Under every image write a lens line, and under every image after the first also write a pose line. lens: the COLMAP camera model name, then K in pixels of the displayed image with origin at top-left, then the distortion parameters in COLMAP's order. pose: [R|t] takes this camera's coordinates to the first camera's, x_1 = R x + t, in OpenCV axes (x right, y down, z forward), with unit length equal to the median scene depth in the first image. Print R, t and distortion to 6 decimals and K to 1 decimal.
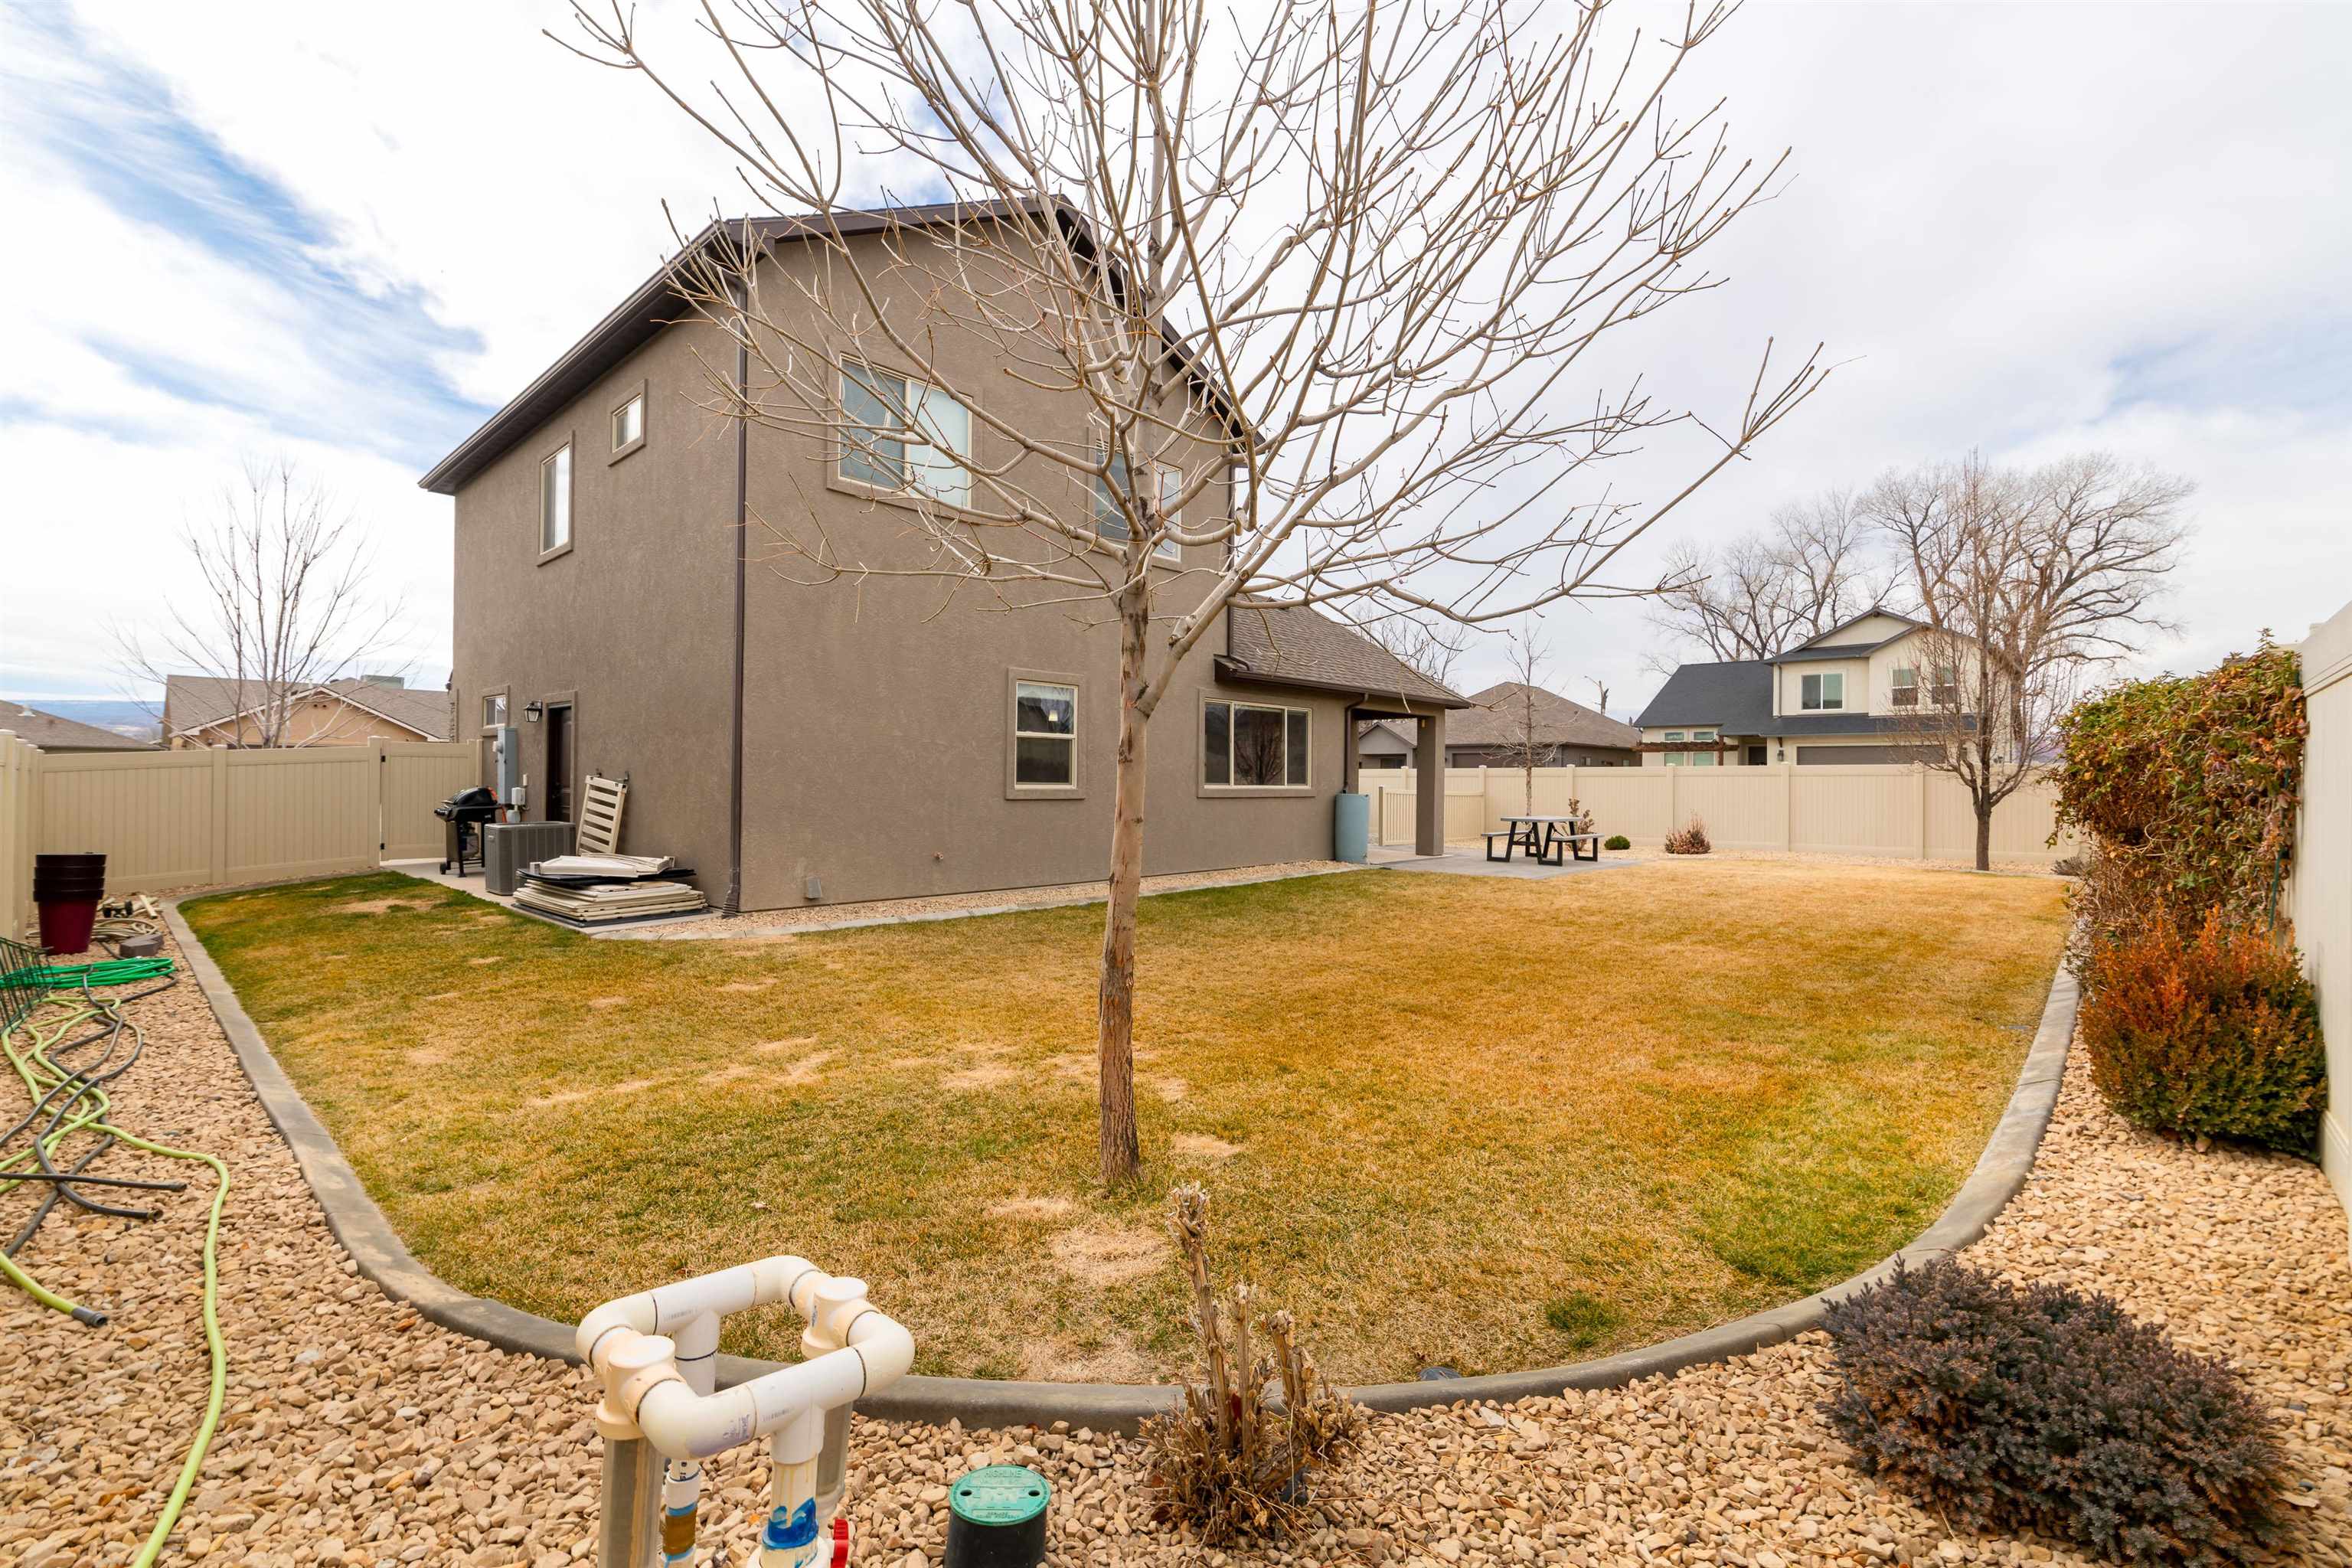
lens RADIAL K [[1008.6, 0, 1188.9], [0, 1008.6, 769.5], [0, 0, 1]] dist [0.001427, 0.000269]
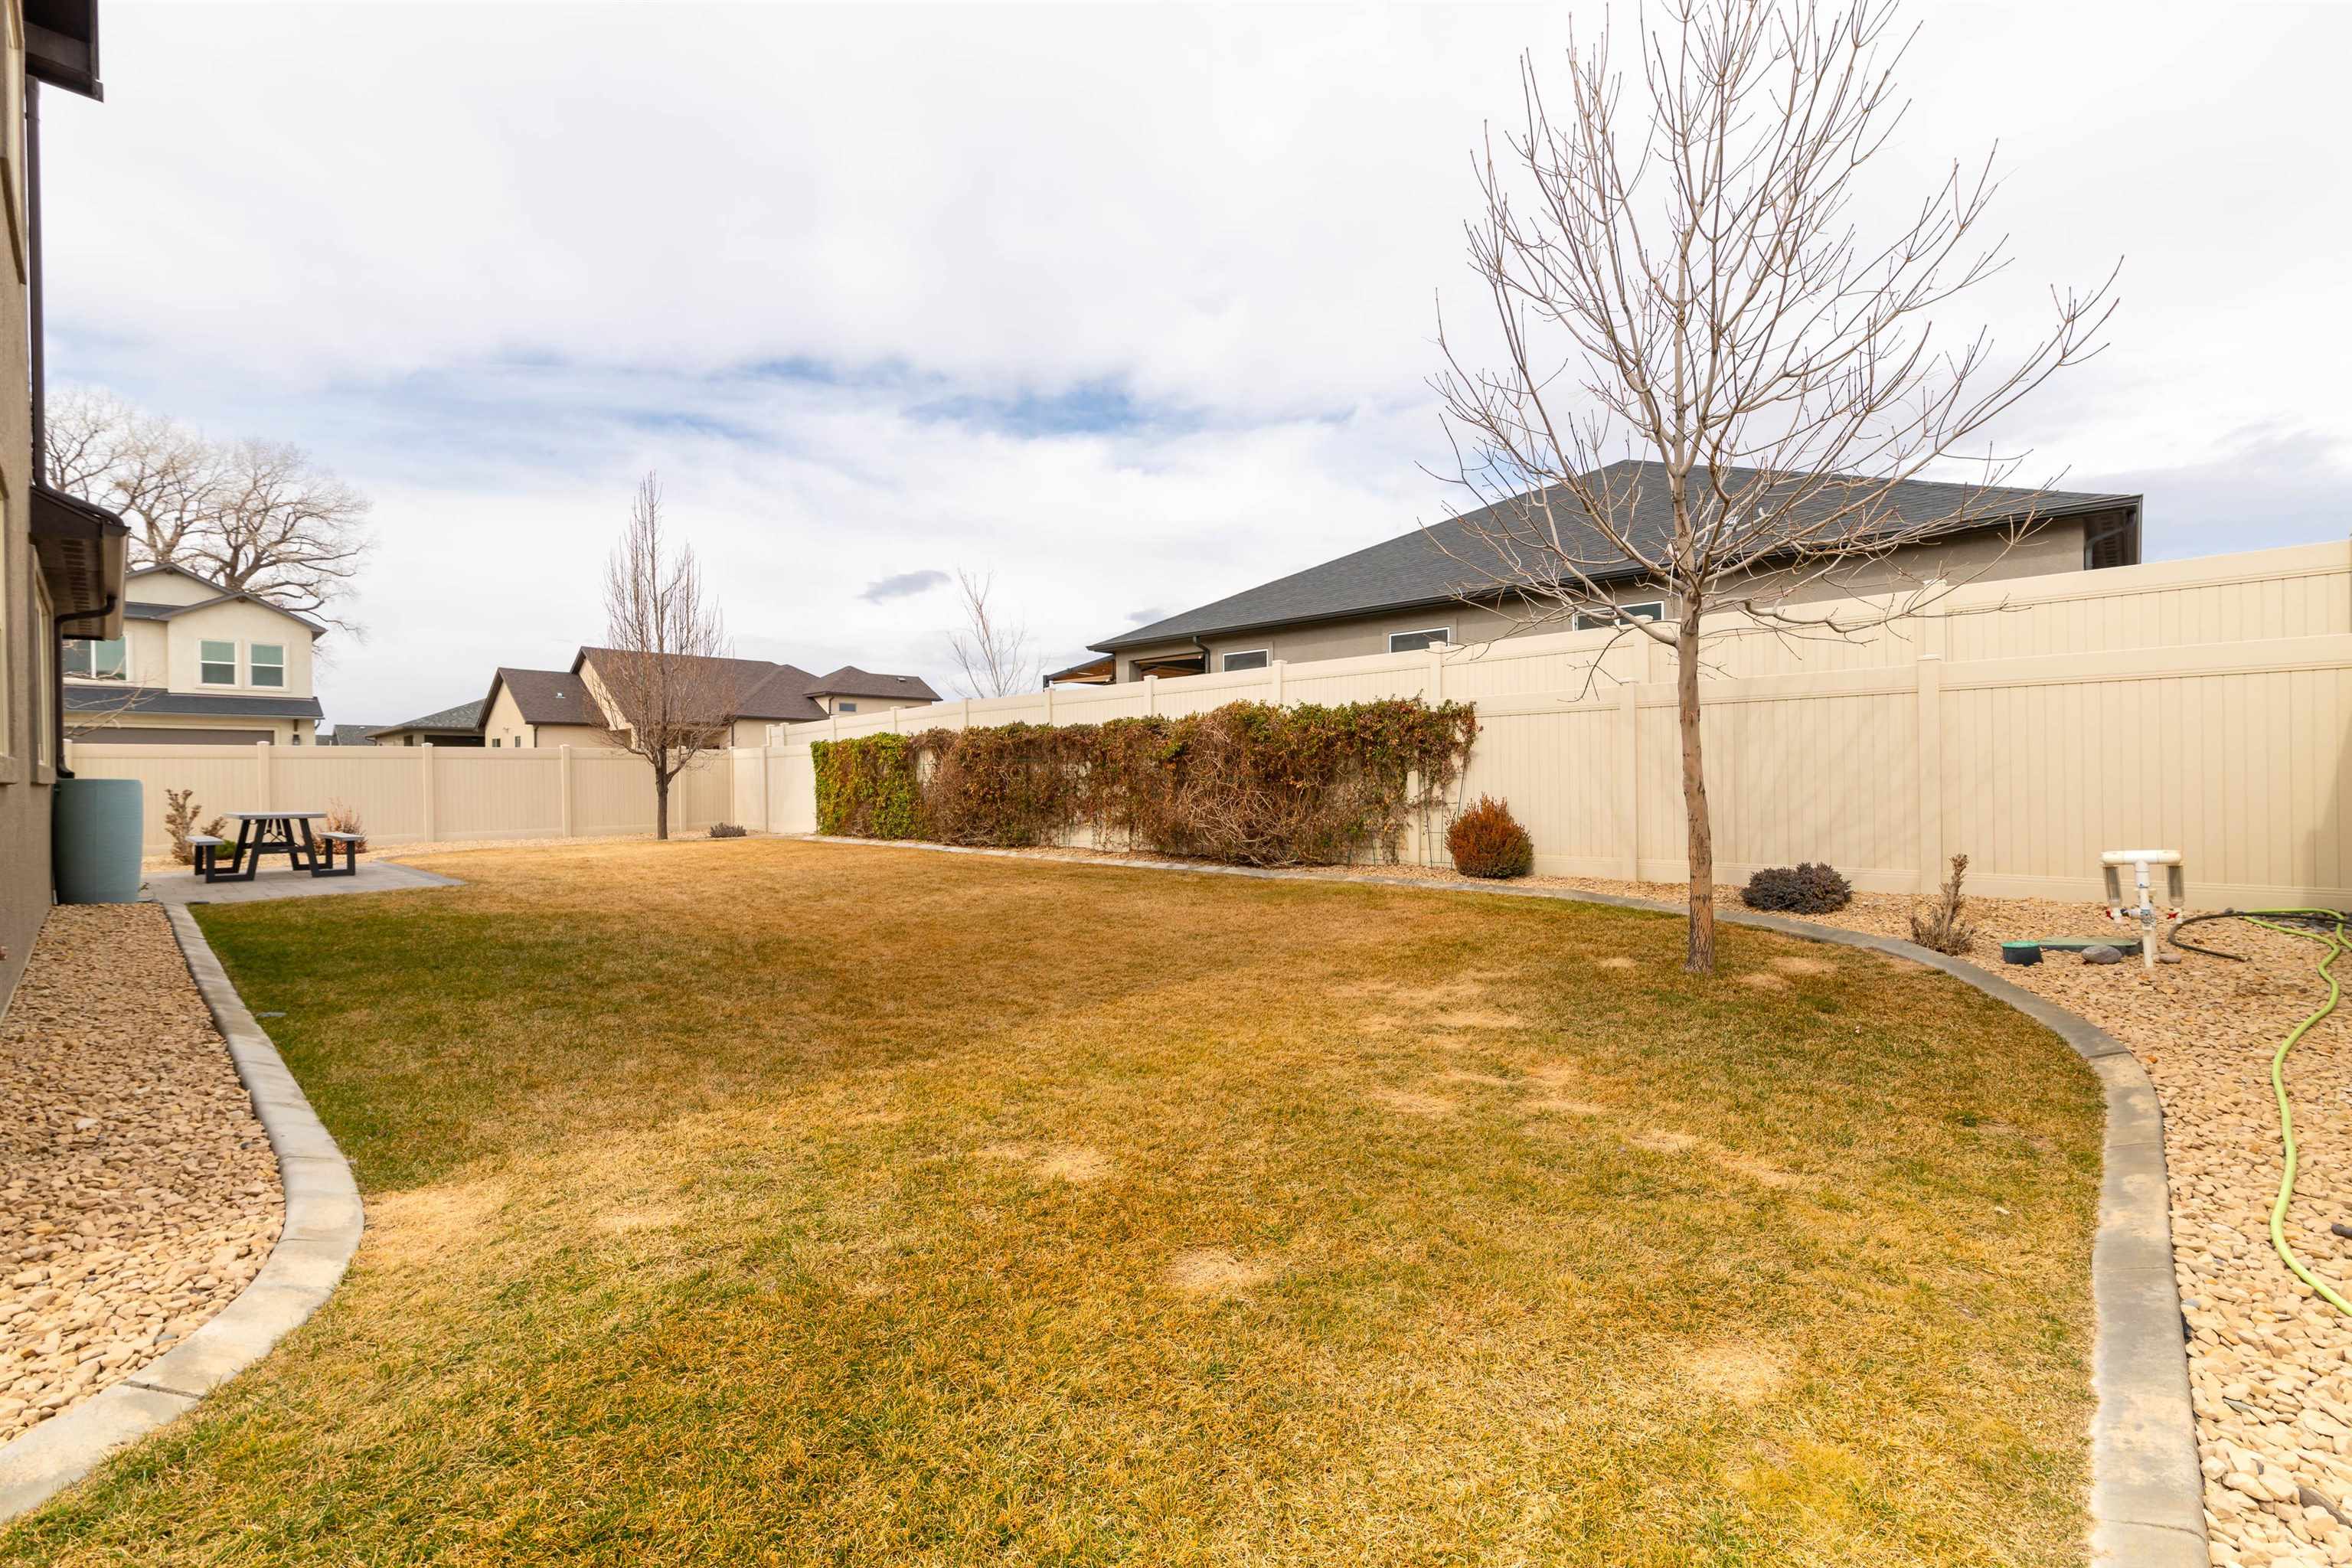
lens RADIAL K [[996.6, 0, 1176.0], [0, 996.6, 784.0], [0, 0, 1]] dist [0.000188, -0.000487]
pose [[0.010603, -0.016185, 0.999813, -0.138036], [-0.004286, 0.999859, 0.016231, 0.005617], [-0.999935, -0.004457, 0.010532, 0.158354]]
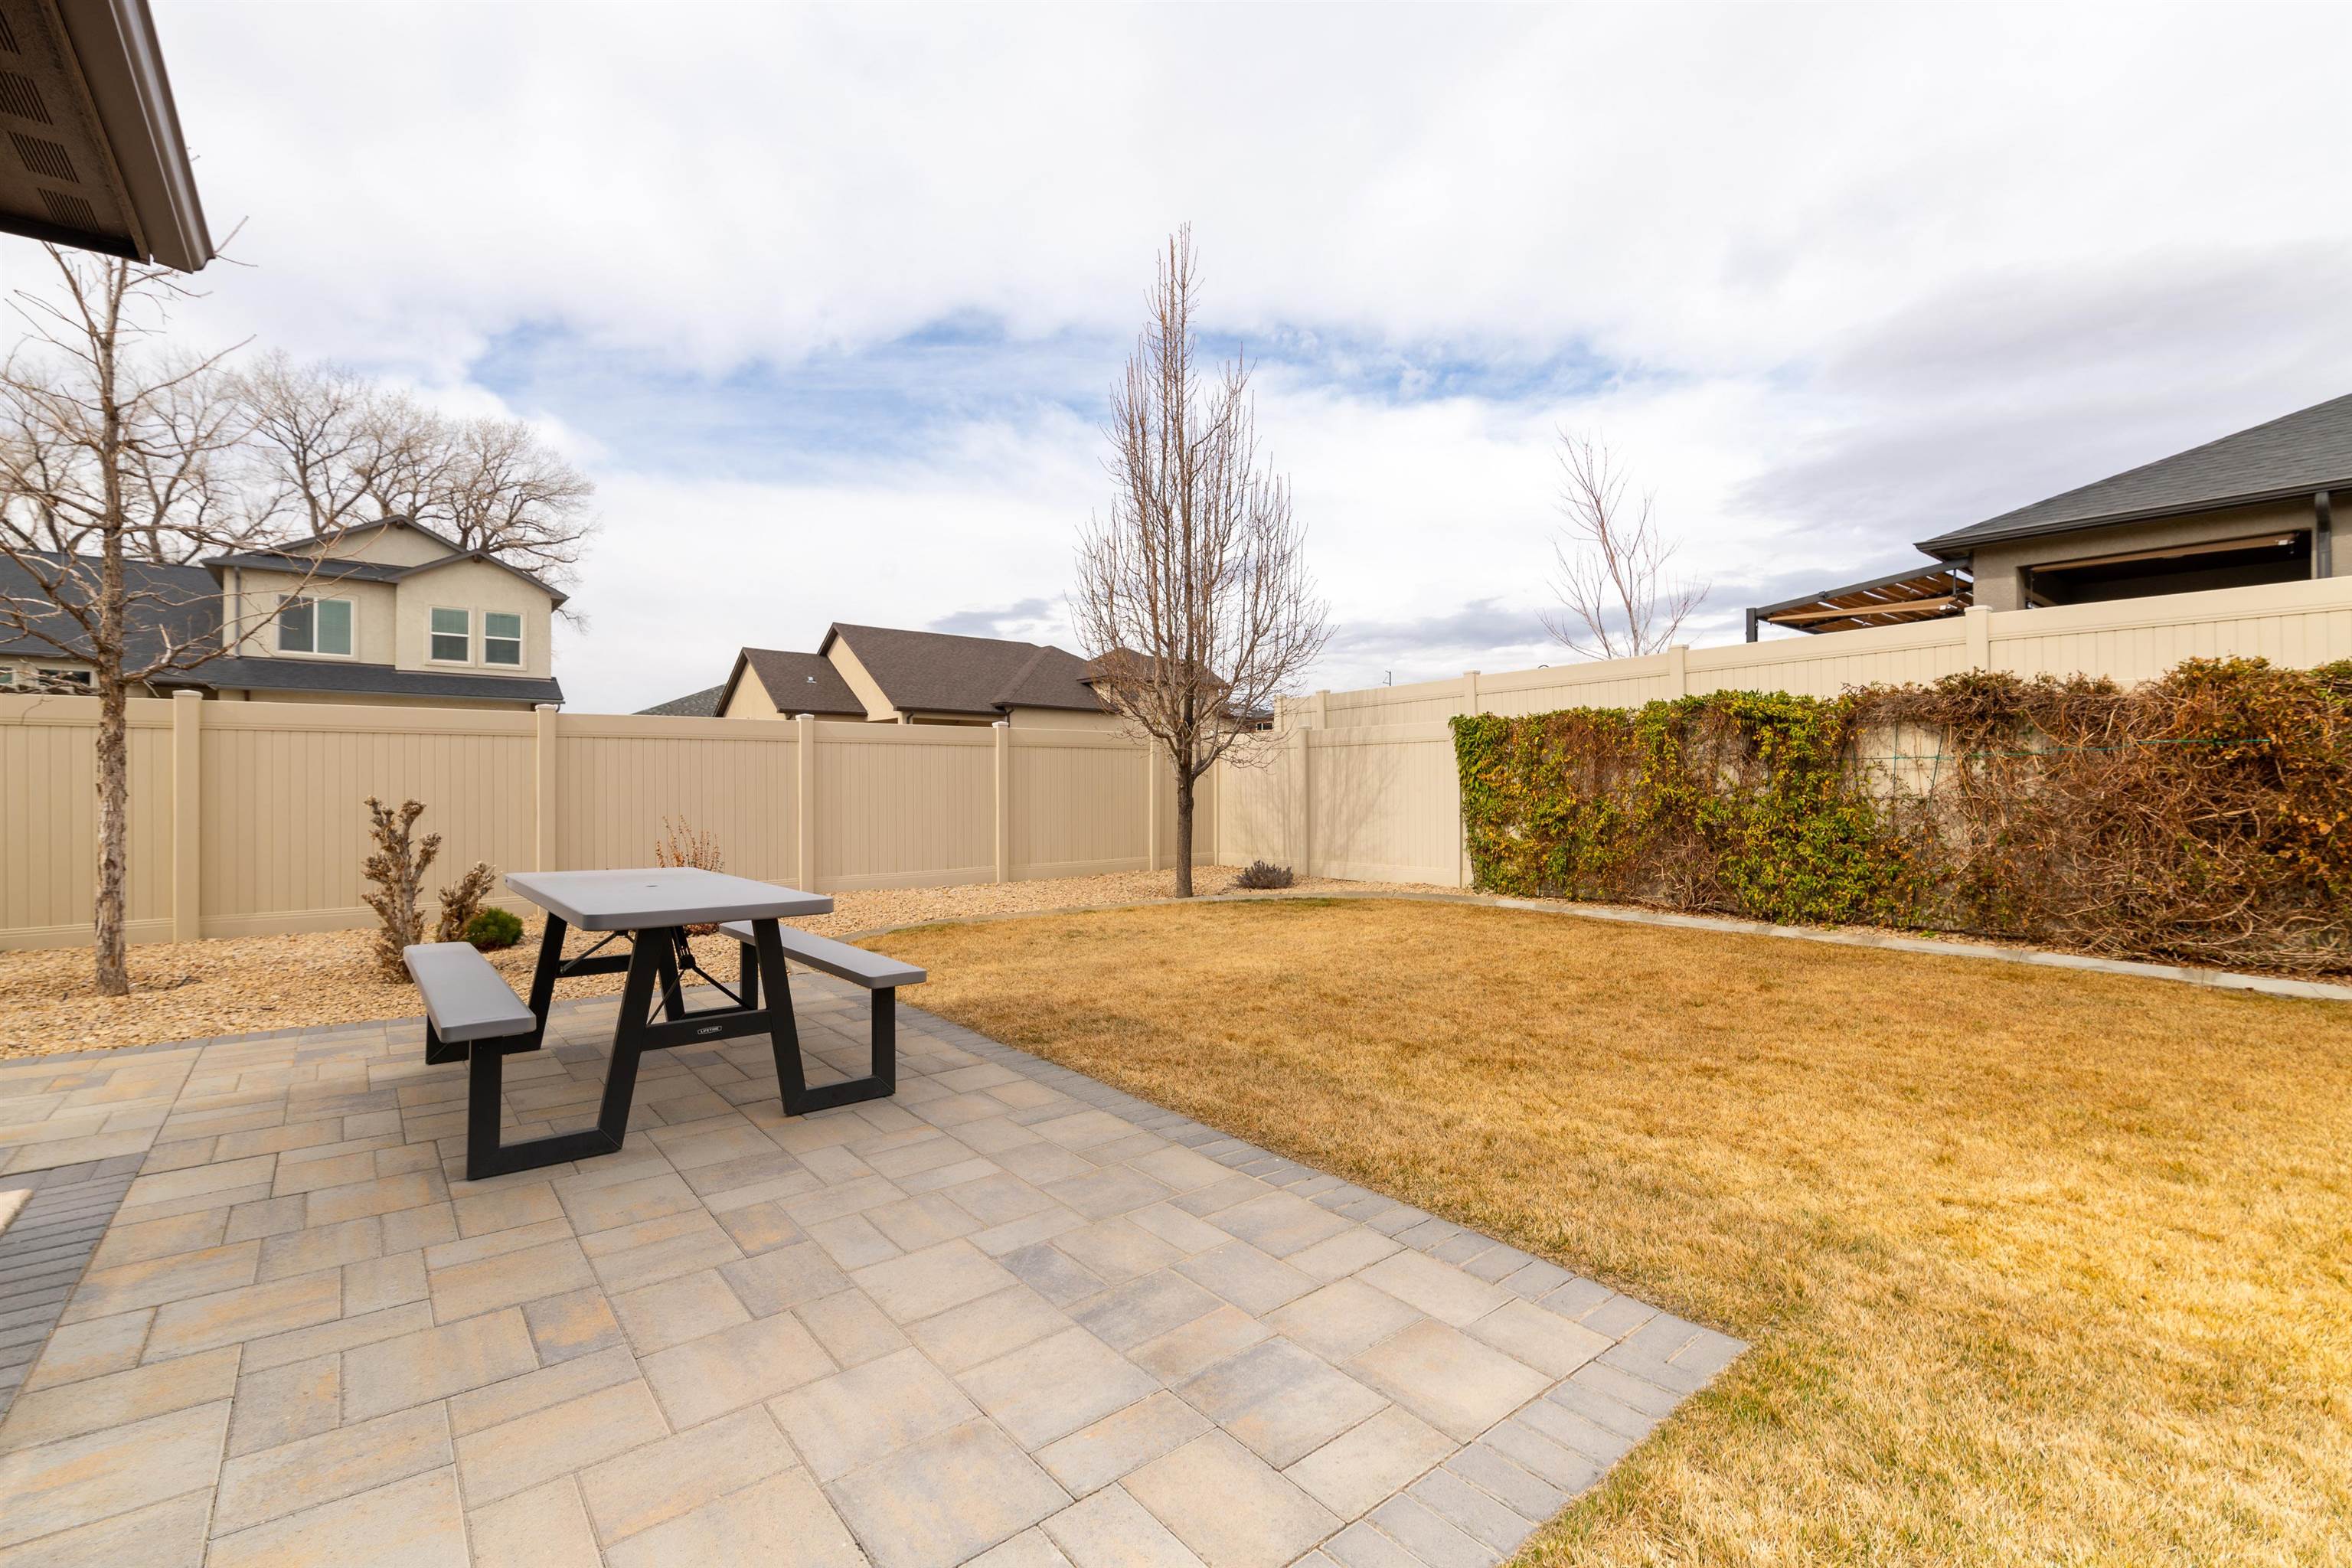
lens RADIAL K [[1008.6, 0, 1188.9], [0, 1008.6, 769.5], [0, 0, 1]] dist [0.001427, 0.000269]
pose [[0.136583, 0.002963, 0.990624, 0.062269], [-0.013980, 0.999902, -0.001063, 0.008456], [-0.990530, -0.013703, 0.136611, 0.361456]]
